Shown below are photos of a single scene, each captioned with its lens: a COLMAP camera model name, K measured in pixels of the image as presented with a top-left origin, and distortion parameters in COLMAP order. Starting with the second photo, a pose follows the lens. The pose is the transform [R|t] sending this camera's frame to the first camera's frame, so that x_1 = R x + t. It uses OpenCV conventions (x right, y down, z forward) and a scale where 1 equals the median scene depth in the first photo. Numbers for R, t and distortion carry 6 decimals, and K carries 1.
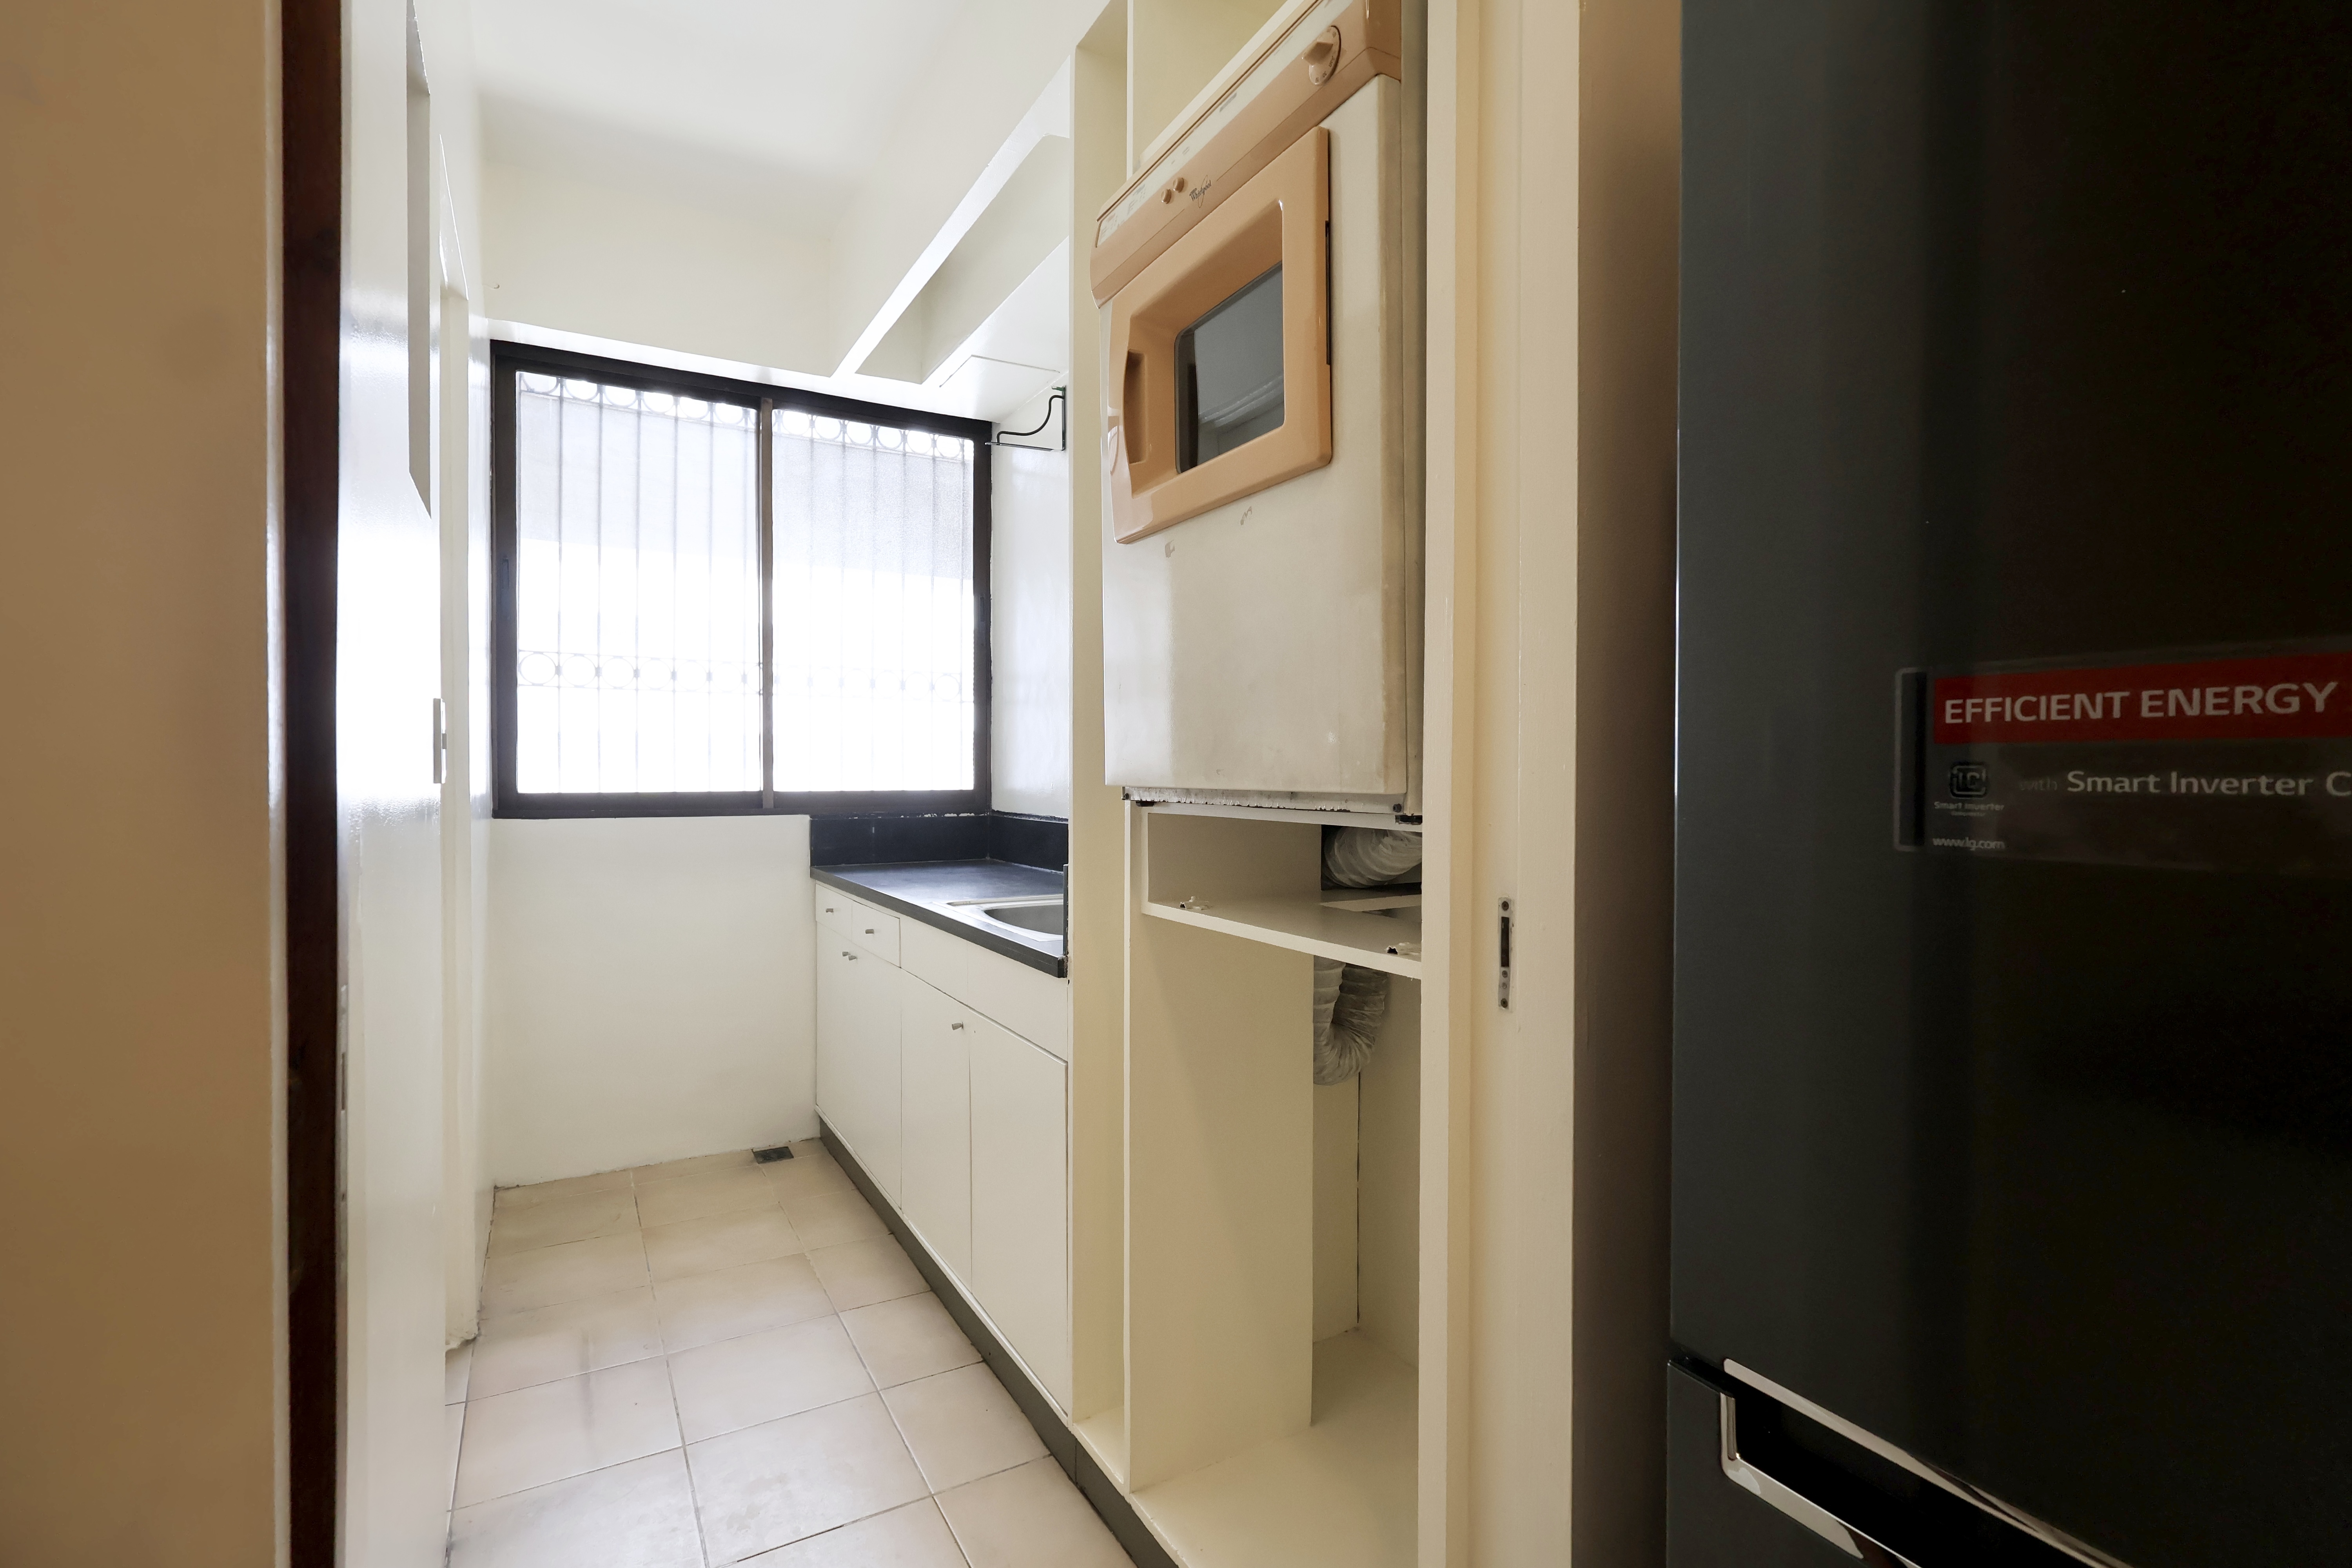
lens RADIAL K [[1096.2, 0, 1183.8], [0, 1096.2, 782.4], [0, 0, 1]] dist [-0.004461, 0.001379]
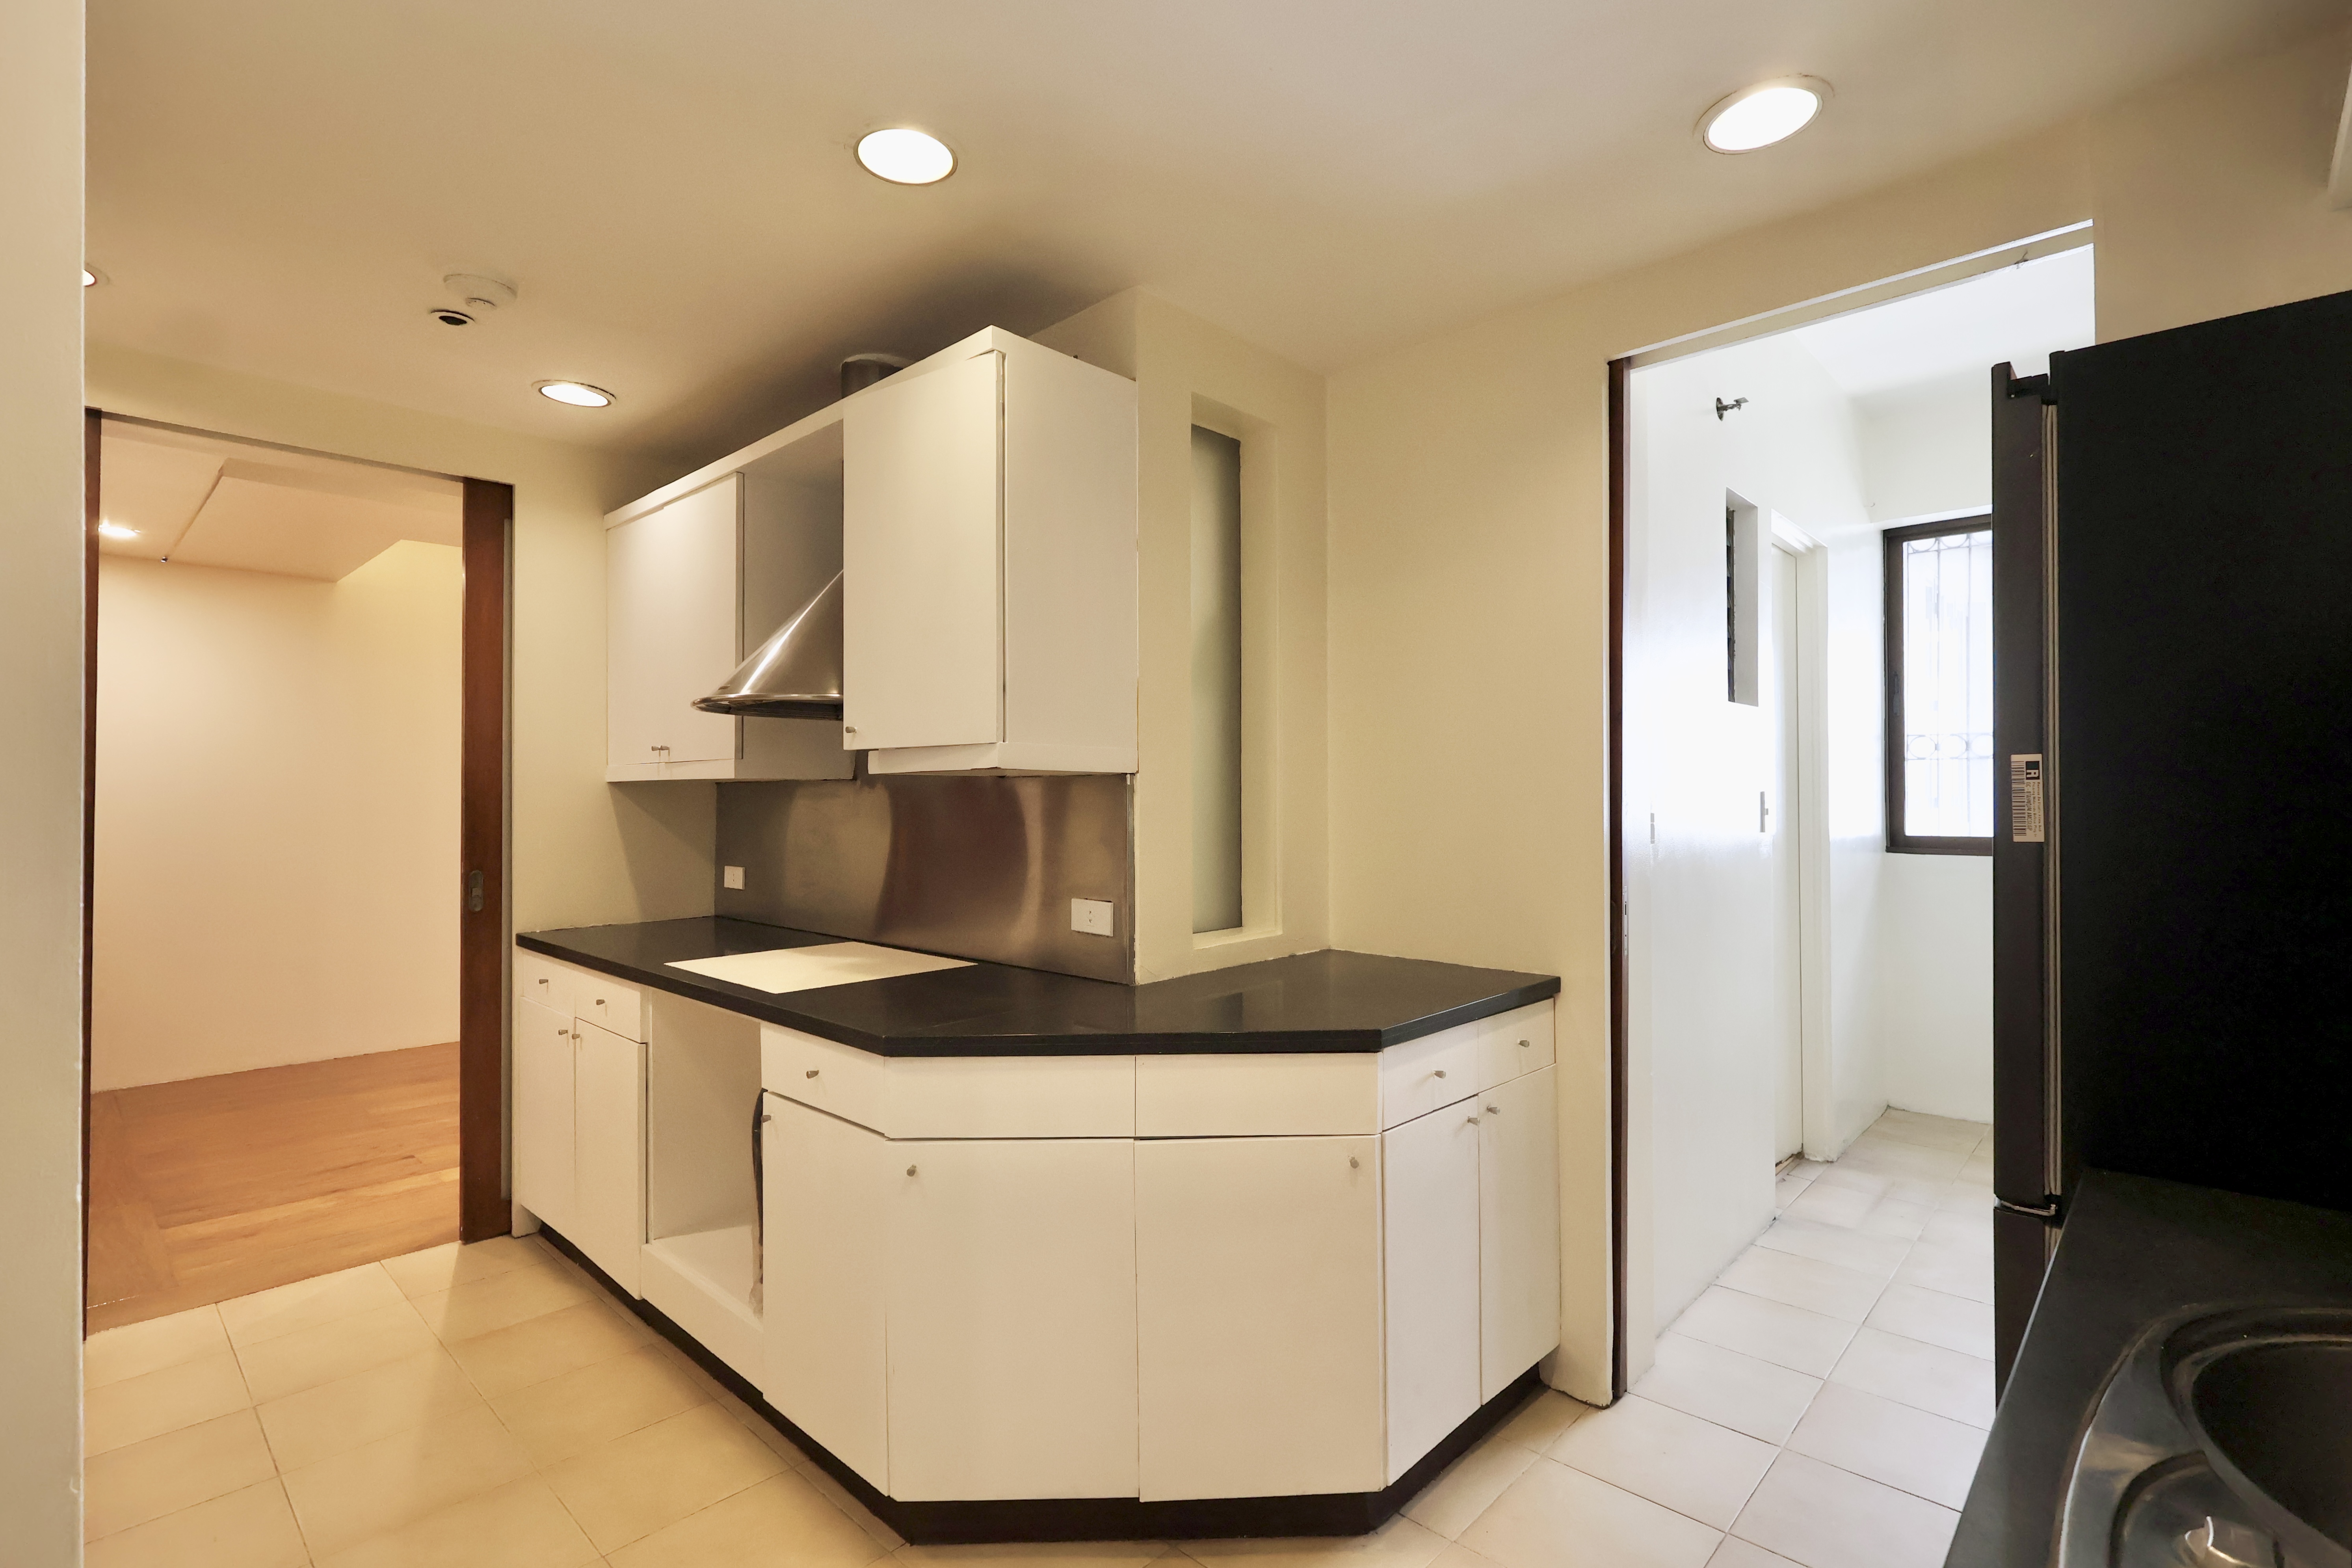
lens RADIAL K [[1096.2, 0, 1185.5], [0, 1096.2, 785.4], [0, 0, 1]] dist [-0.004461, 0.001379]
pose [[0.295784, -0.015272, -0.955133, 0.473580], [-0.010828, 0.999754, -0.019339, -0.016761], [0.955193, 0.016062, 0.295546, -0.319111]]
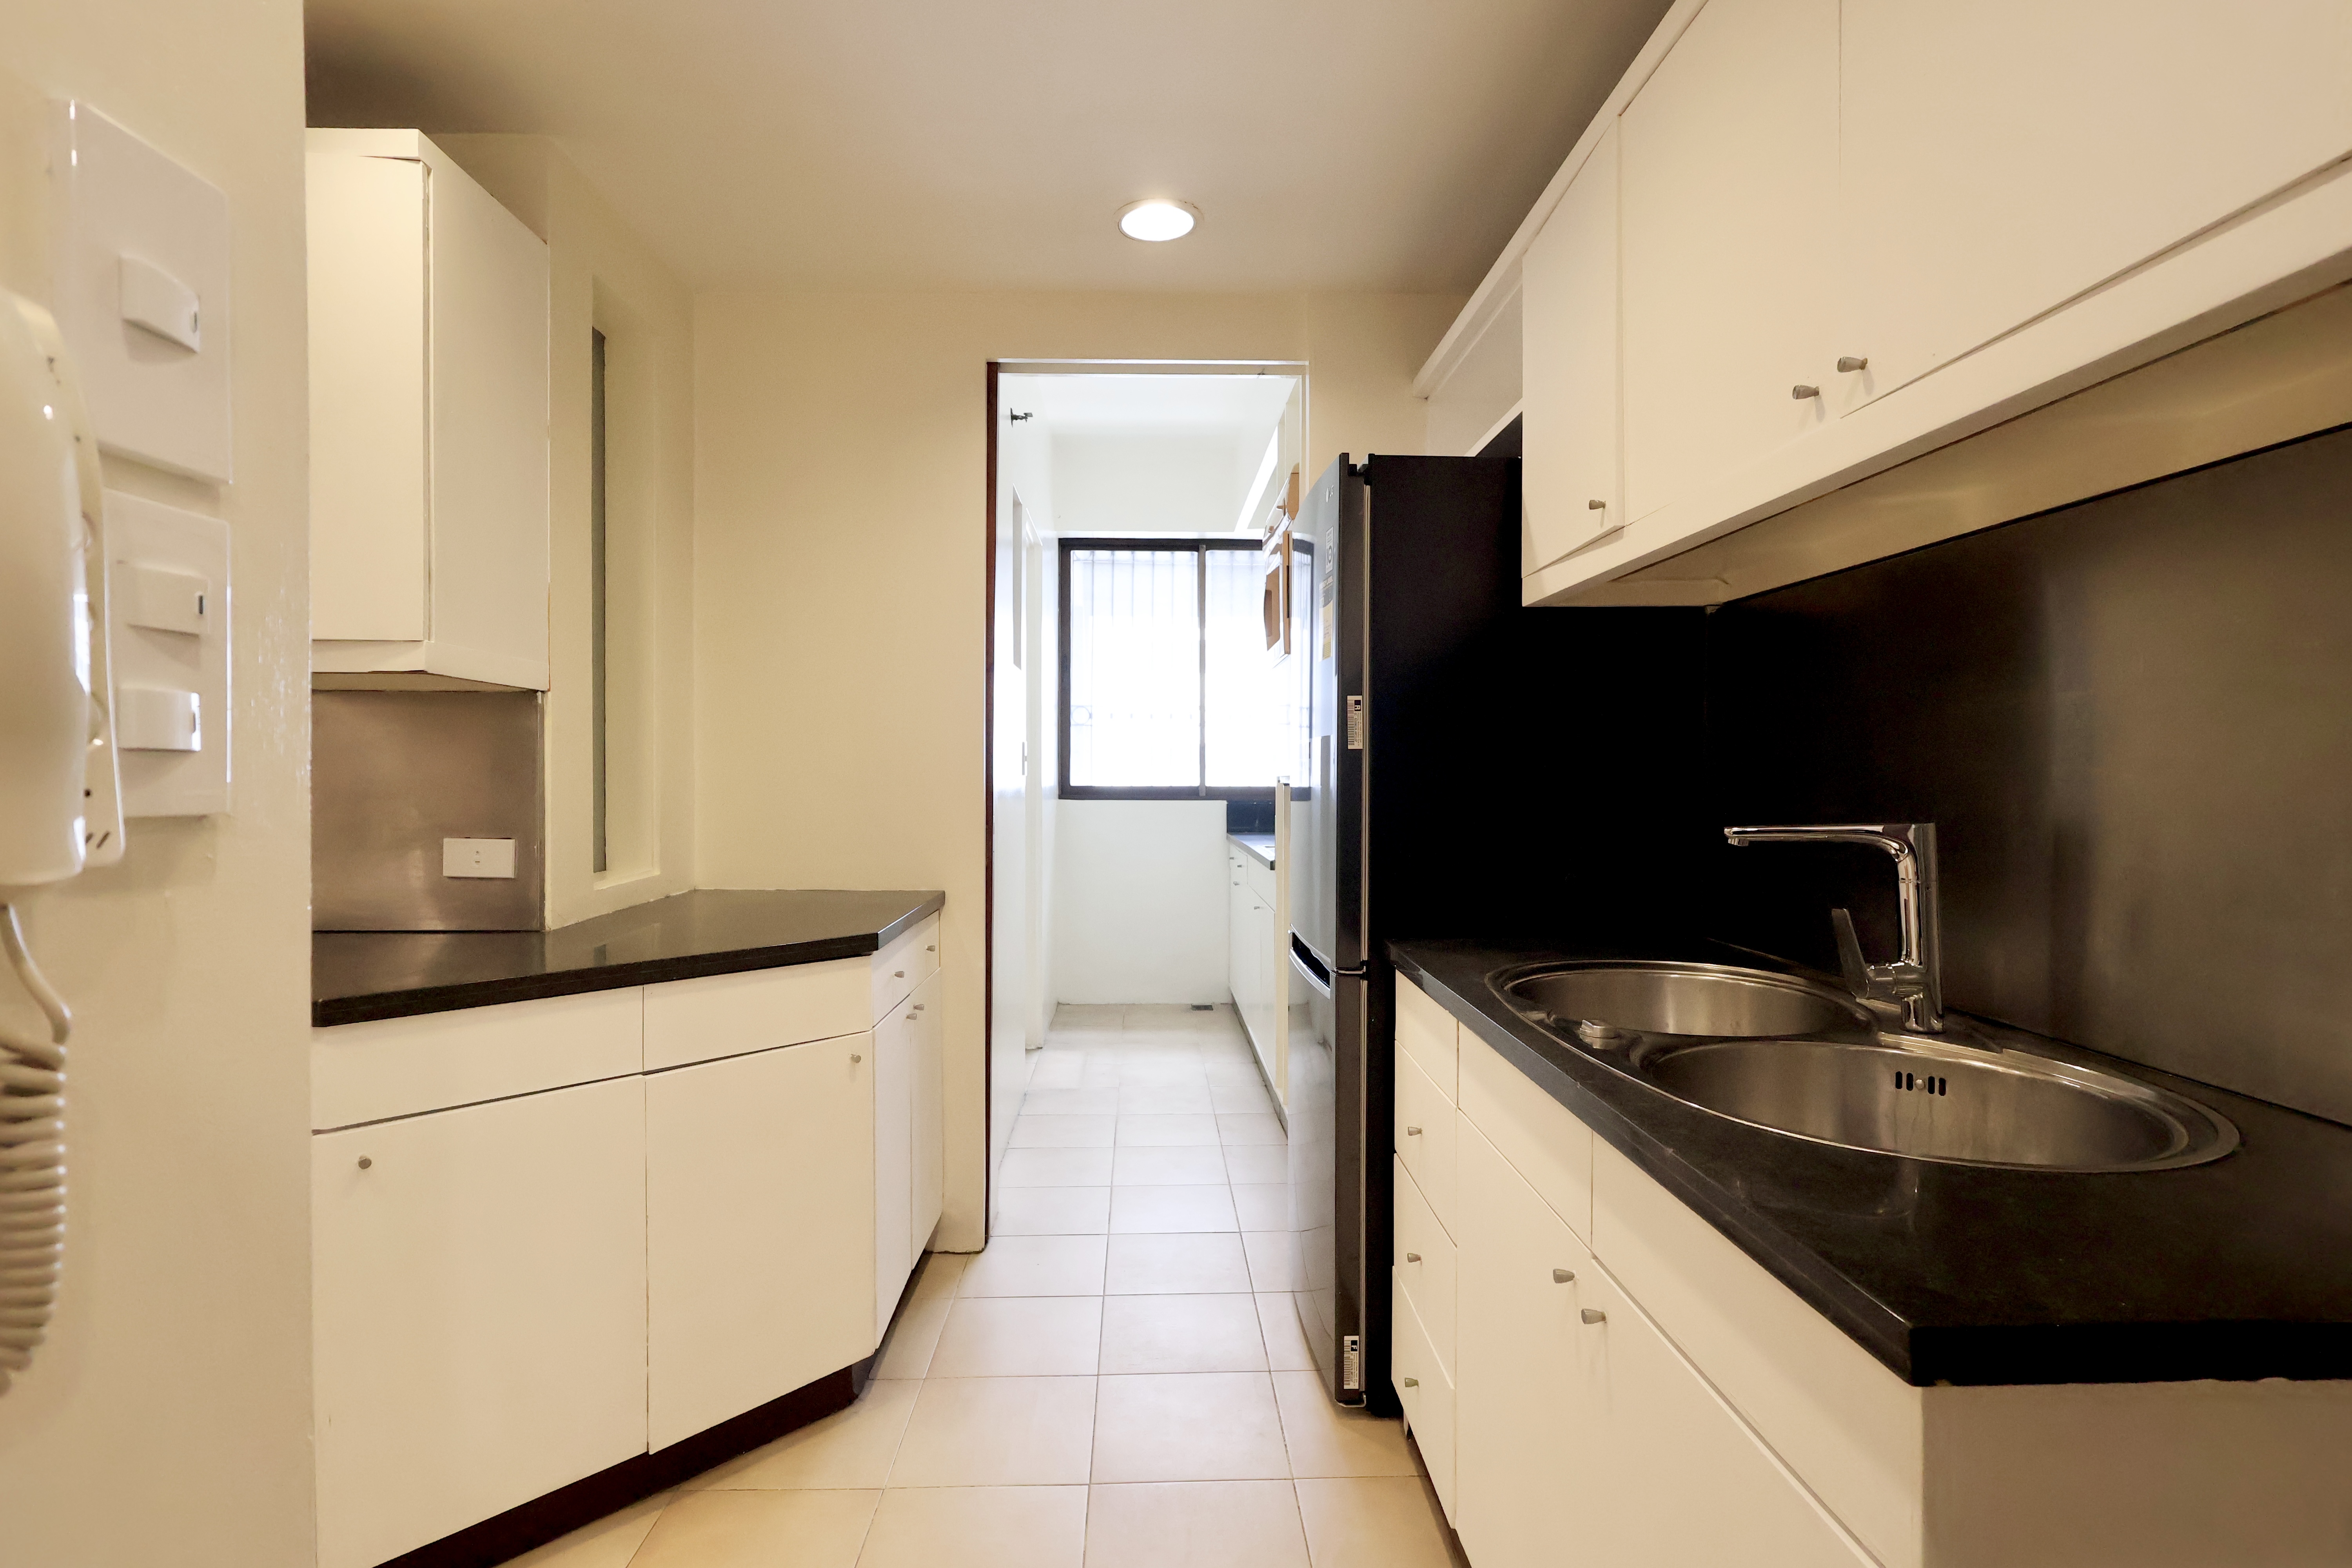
lens RADIAL K [[1132.3, 0, 1190.4], [0, 1132.3, 775.8], [0, 0, 1]] dist [0.003766, -0.000454]
pose [[0.887180, -0.001050, -0.461423, 0.411917], [-0.005474, 0.999903, -0.012800, 0.016063], [0.461391, 0.013882, 0.887088, -0.541445]]
